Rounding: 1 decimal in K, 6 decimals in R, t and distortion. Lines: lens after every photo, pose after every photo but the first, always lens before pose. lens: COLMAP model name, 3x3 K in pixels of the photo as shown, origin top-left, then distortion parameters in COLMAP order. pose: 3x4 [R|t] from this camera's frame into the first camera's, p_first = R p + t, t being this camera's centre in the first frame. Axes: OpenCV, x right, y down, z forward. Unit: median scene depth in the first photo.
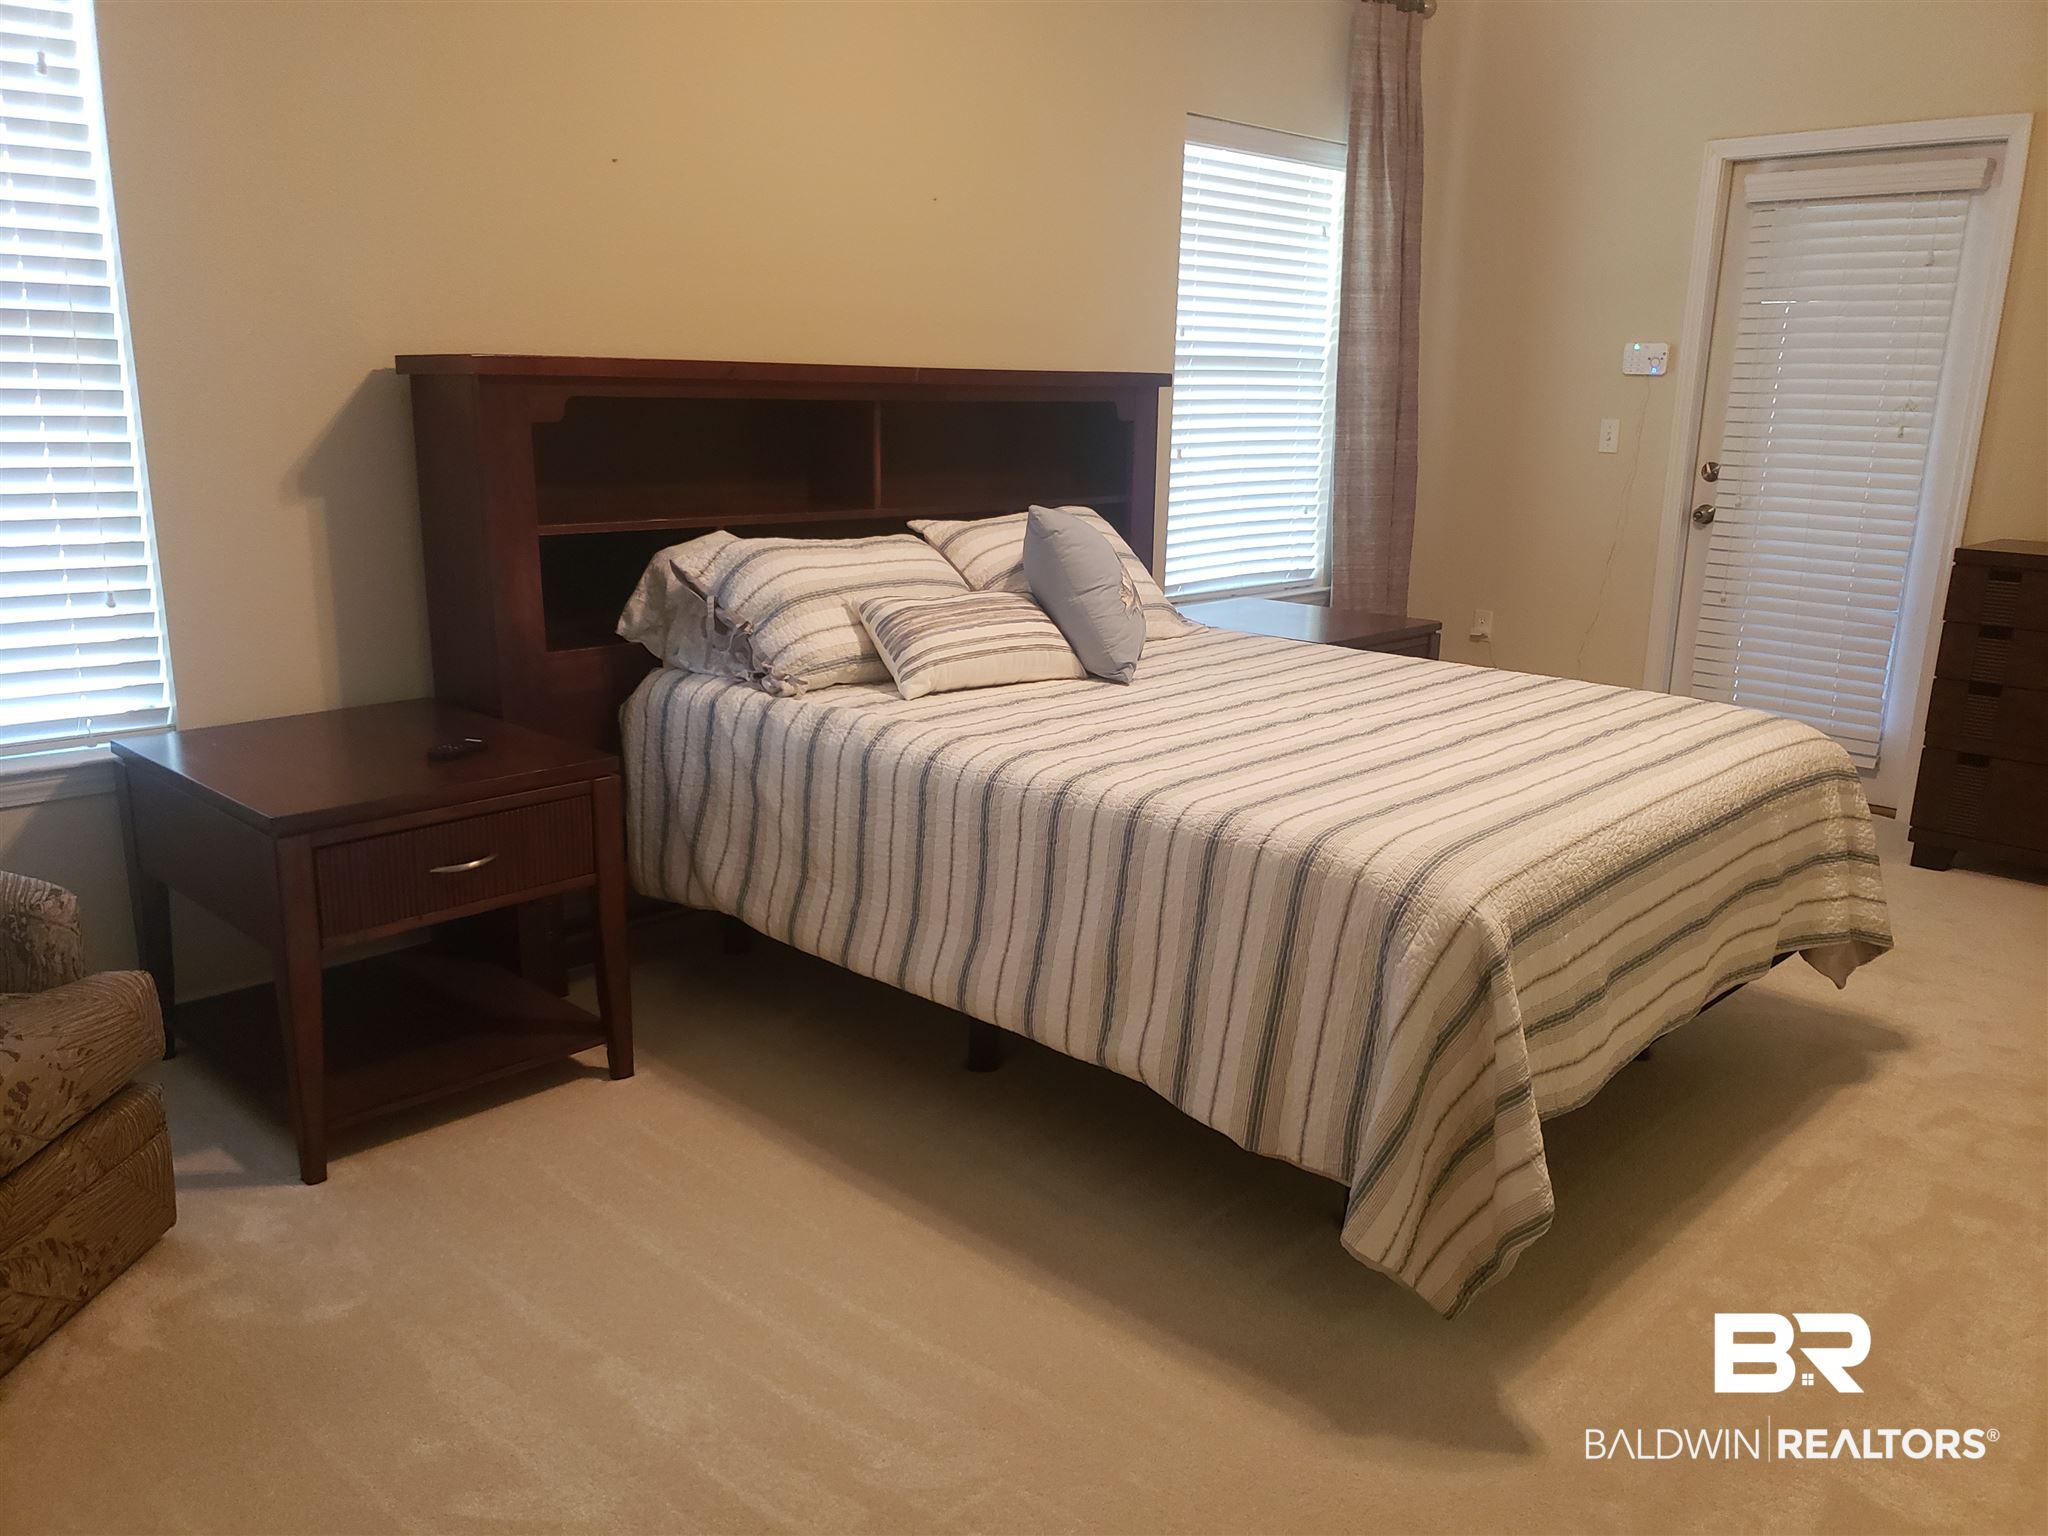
lens RADIAL K [[1606.8, 0, 1025.0], [0, 1606.8, 769.5], [0, 0, 1]] dist [0.023109, 0.006862]
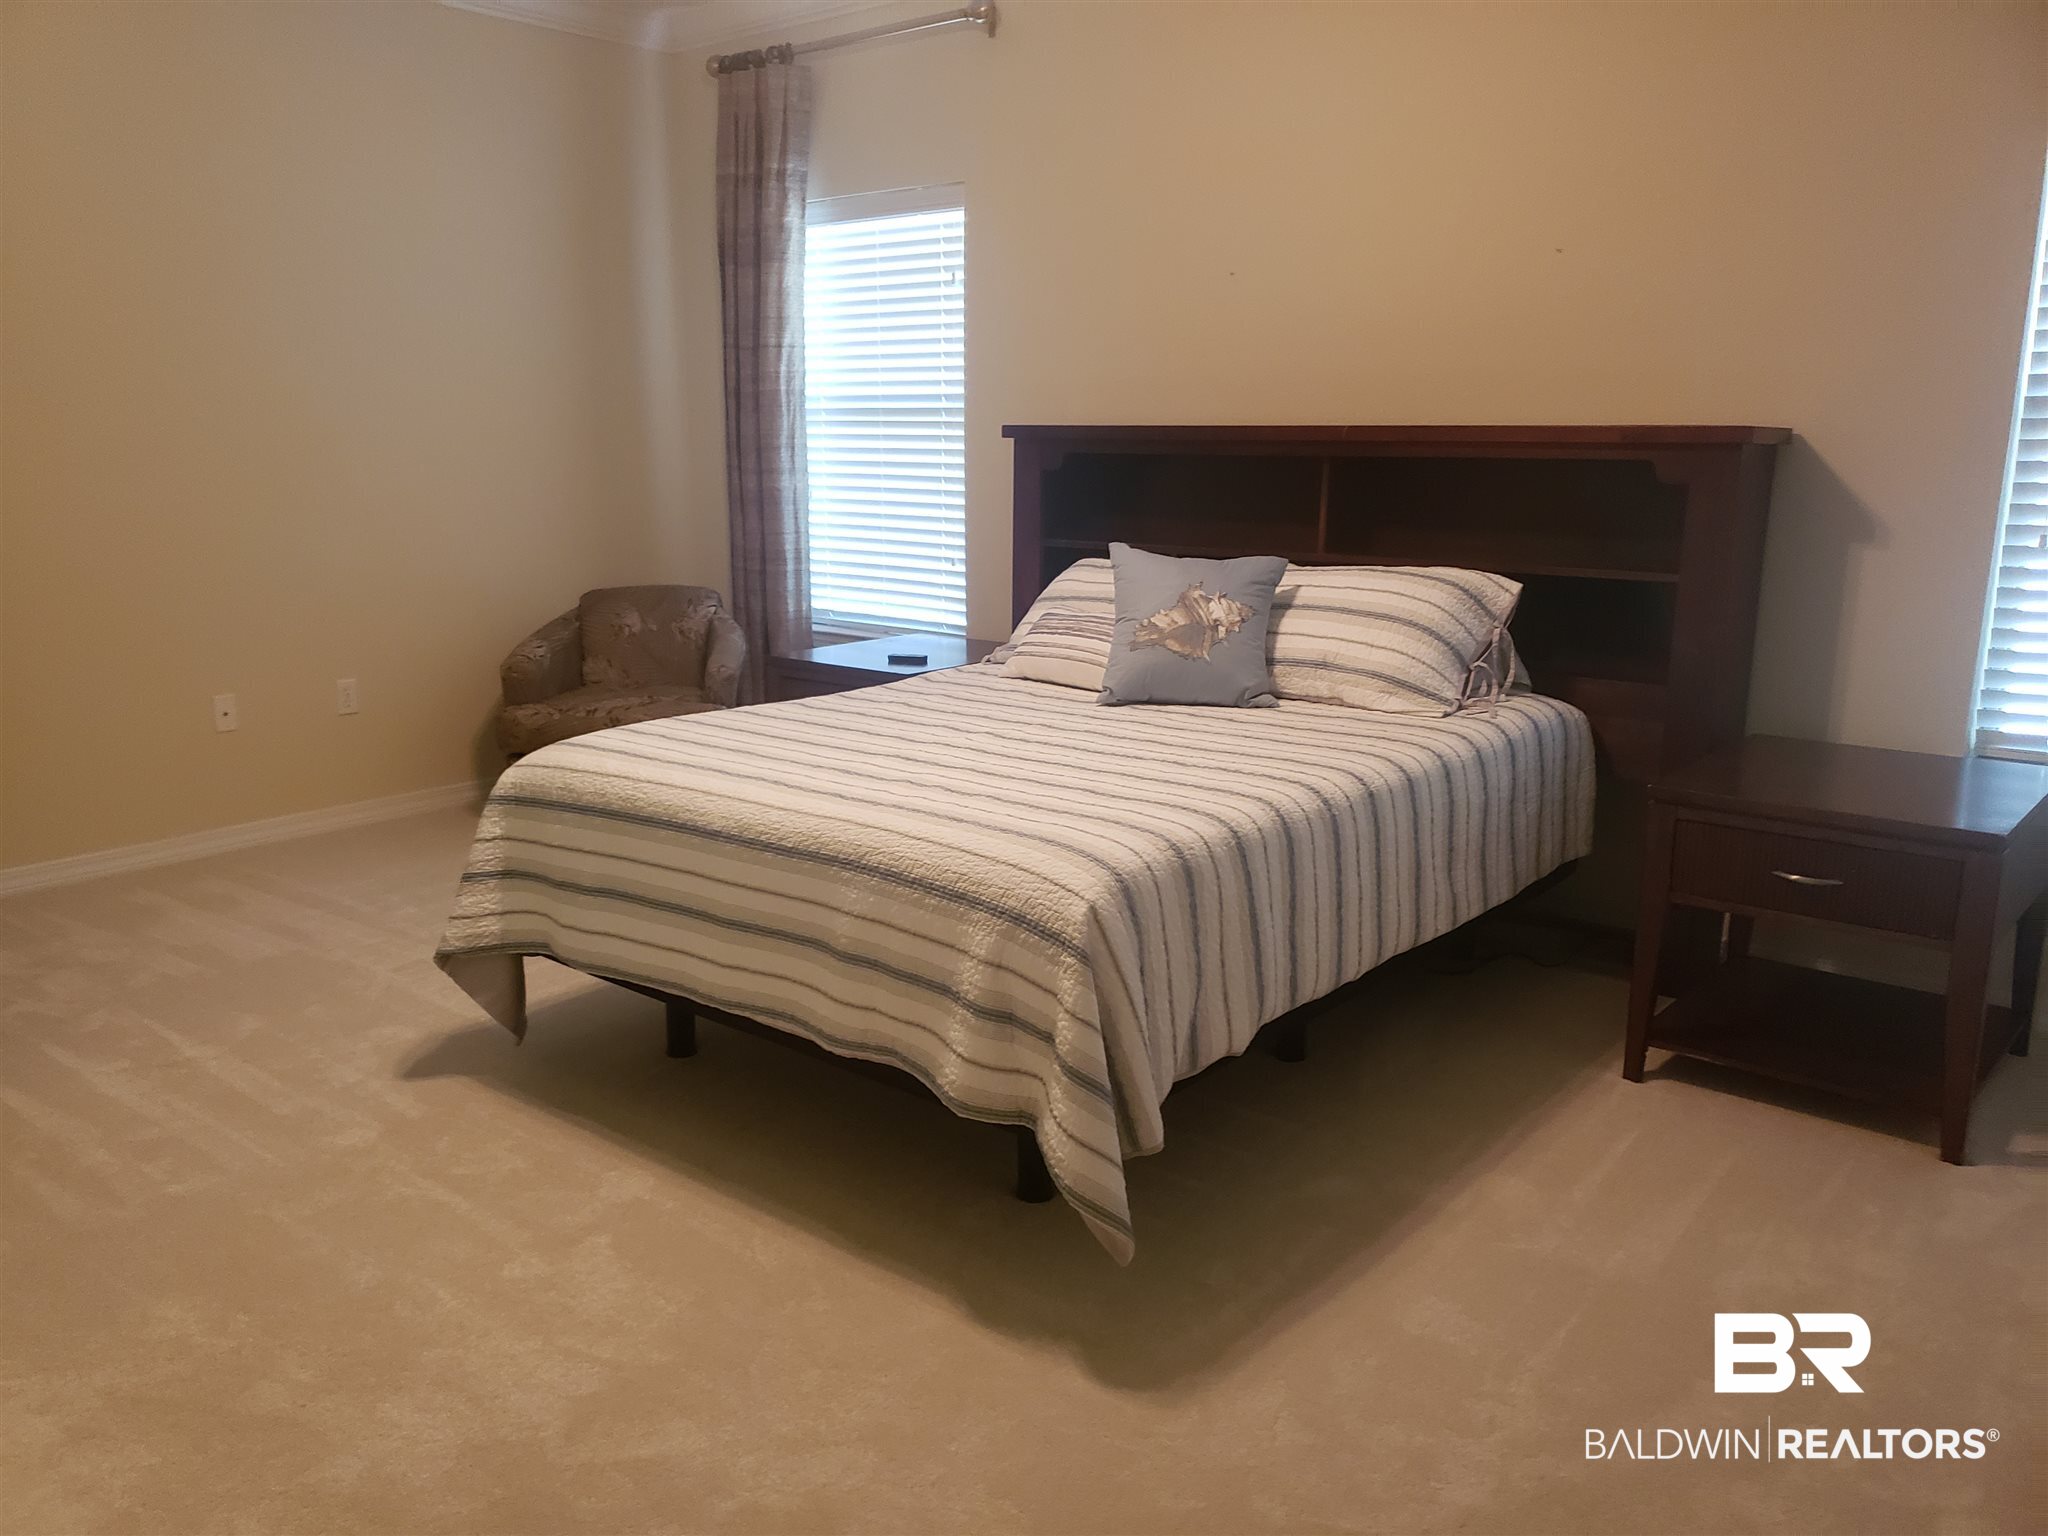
lens RADIAL K [[1606.8, 0, 1026.2], [0, 1606.8, 766.7], [0, 0, 1]] dist [0.023109, 0.006862]
pose [[0.073900, 0.183018, -0.980328, 1.280256], [-0.242914, 0.956712, 0.160297, -0.196141], [0.967229, 0.226289, 0.115159, 0.926174]]
